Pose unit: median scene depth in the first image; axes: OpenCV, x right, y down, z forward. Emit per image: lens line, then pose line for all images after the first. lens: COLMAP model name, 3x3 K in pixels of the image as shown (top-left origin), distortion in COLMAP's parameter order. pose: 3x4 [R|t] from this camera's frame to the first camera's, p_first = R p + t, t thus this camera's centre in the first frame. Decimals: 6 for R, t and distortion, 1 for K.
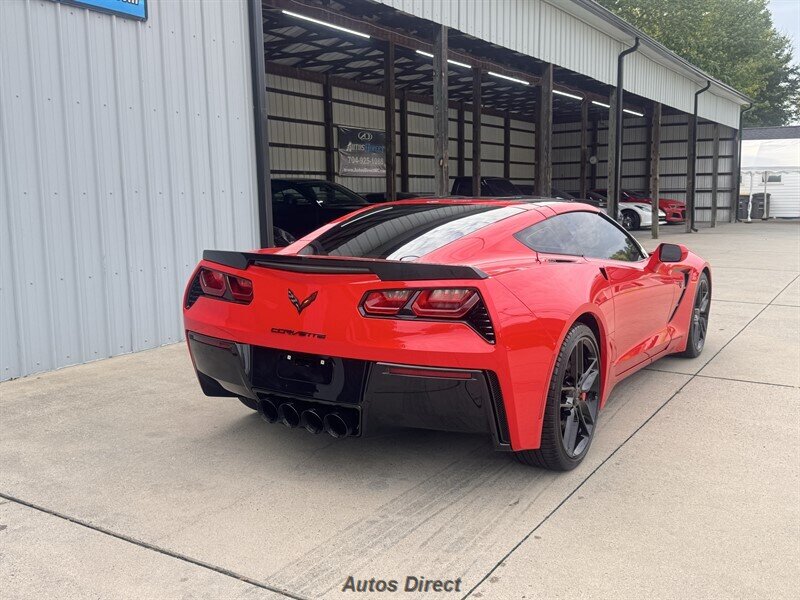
lens RADIAL K [[789.0, 0, 396.7], [0, 789.0, 302.7], [0, 0, 1]] dist [0.172206, -0.346996]
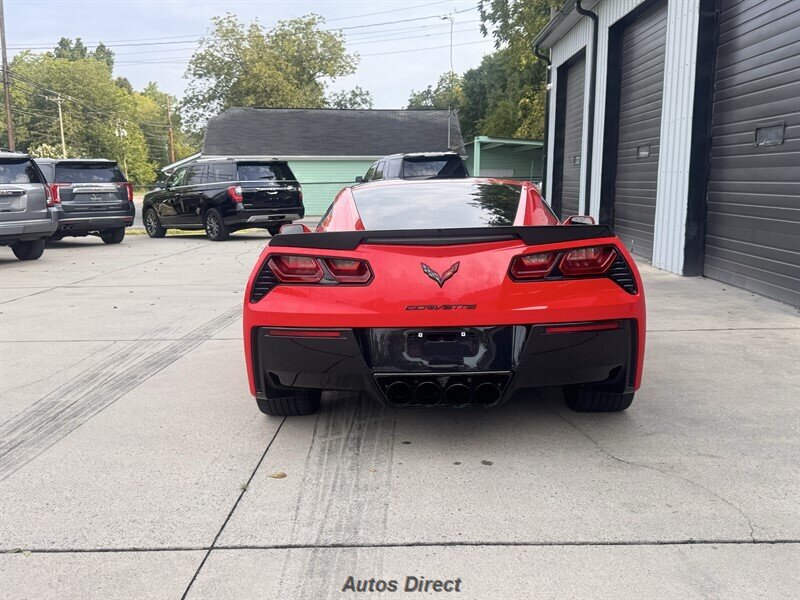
lens RADIAL K [[789.0, 0, 396.7], [0, 789.0, 302.7], [0, 0, 1]] dist [0.172206, -0.346996]
pose [[-0.863299, 0.093975, -0.495867, 0.144682], [-0.051544, 0.960957, 0.271855, -0.055133], [0.502055, 0.260251, -0.824749, 0.408990]]
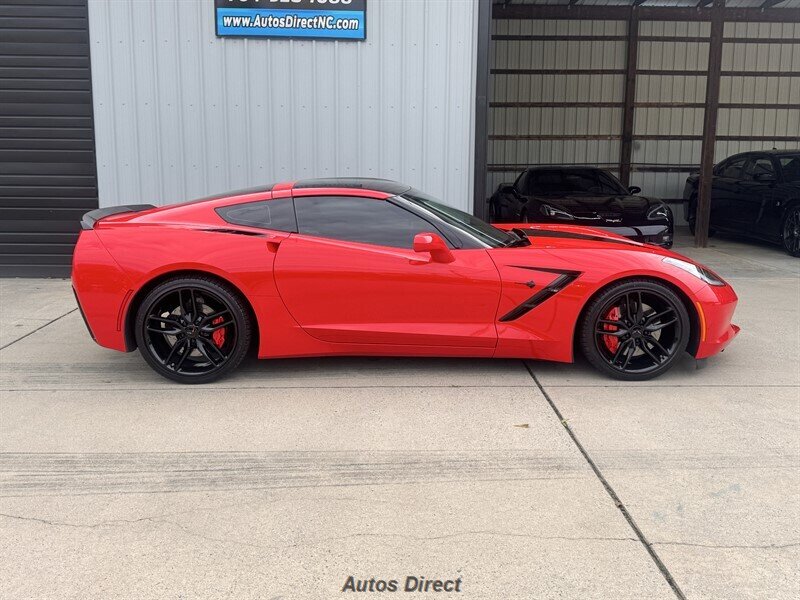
lens RADIAL K [[787.6, 0, 402.9], [0, 787.6, 296.4], [0, 0, 1]] dist [0.177022, -0.386686]
pose [[0.541919, 0.158625, -0.825326, 0.290688], [-0.128596, 0.986113, 0.105090, -0.024180], [0.830534, 0.049183, 0.554792, 0.106722]]
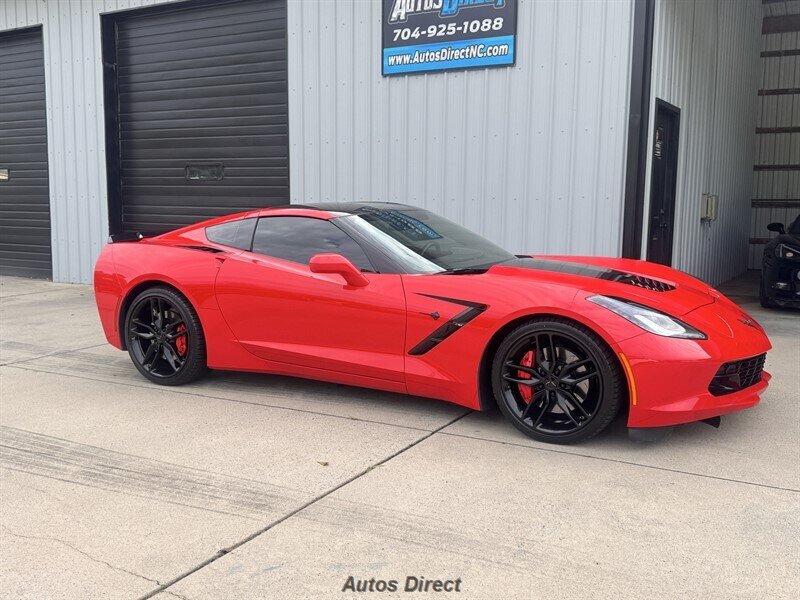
lens RADIAL K [[791.0, 0, 400.8], [0, 791.0, 303.3], [0, 0, 1]] dist [0.174052, -0.383996]
pose [[0.027802, 0.138126, -0.990024, 0.326452], [-0.141510, 0.980977, 0.132890, -0.038918], [0.989546, 0.136403, 0.046819, 0.262726]]
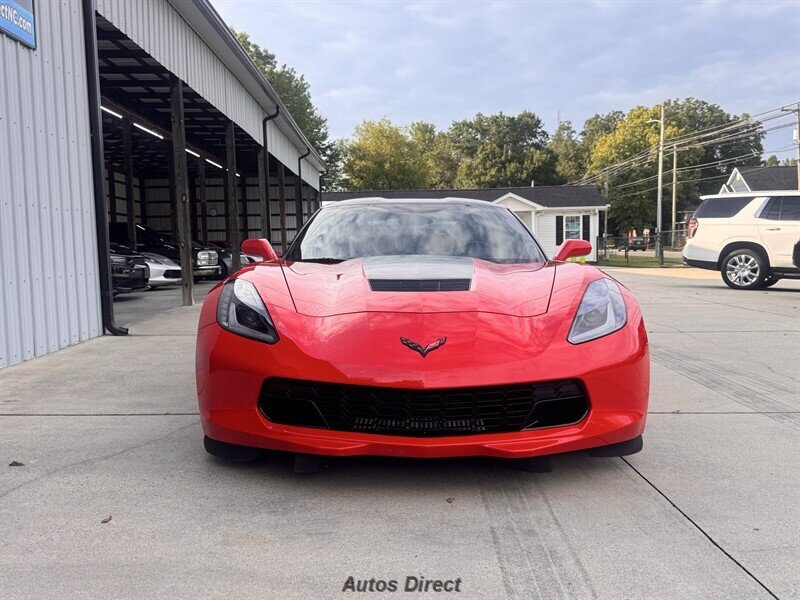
lens RADIAL K [[786.7, 0, 400.2], [0, 786.7, 303.2], [0, 0, 1]] dist [0.179924, -0.381224]
pose [[0.843604, -0.041691, 0.535345, -0.158201], [0.082397, 0.995224, -0.052338, 0.028097], [-0.530606, 0.088264, 0.843011, -0.046078]]
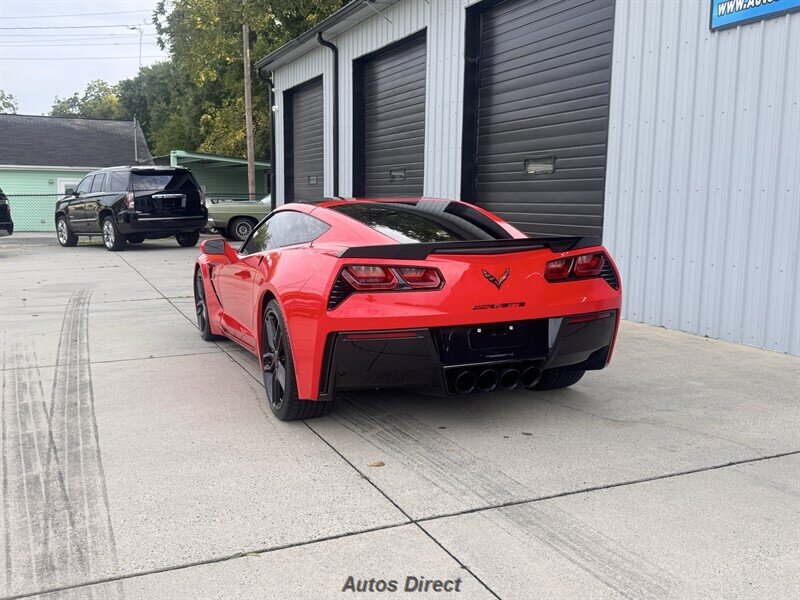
lens RADIAL K [[786.7, 0, 400.2], [0, 786.7, 303.2], [0, 0, 1]] dist [0.179924, -0.381224]
pose [[-0.575805, 0.115790, -0.809347, 0.231466], [-0.110849, 0.969724, 0.217597, -0.050218], [0.810038, 0.215009, -0.545536, 0.362745]]
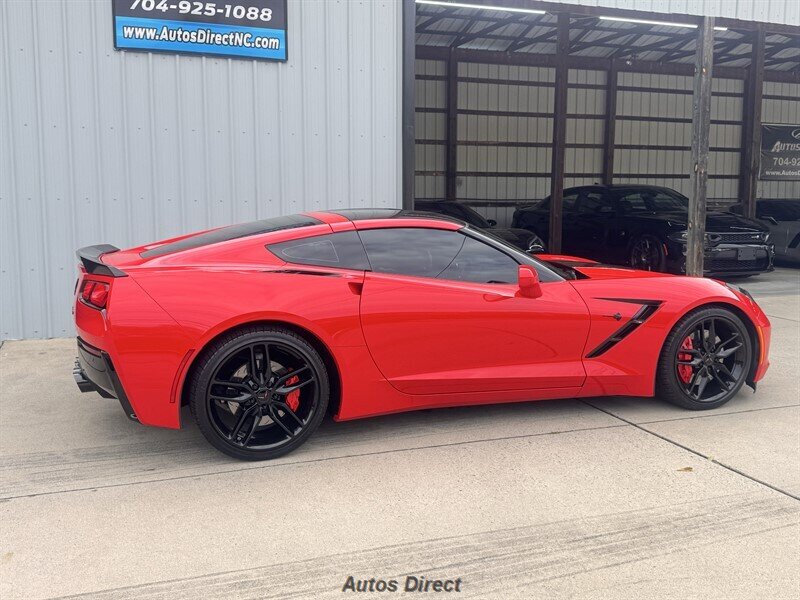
lens RADIAL K [[789.5, 0, 392.7], [0, 789.5, 300.2], [0, 0, 1]] dist [0.175825, -0.400998]
pose [[0.780013, 0.093798, -0.618694, 0.197510], [-0.097713, 0.994831, 0.027631, -0.011415], [0.618088, 0.038902, 0.785146, 0.048675]]
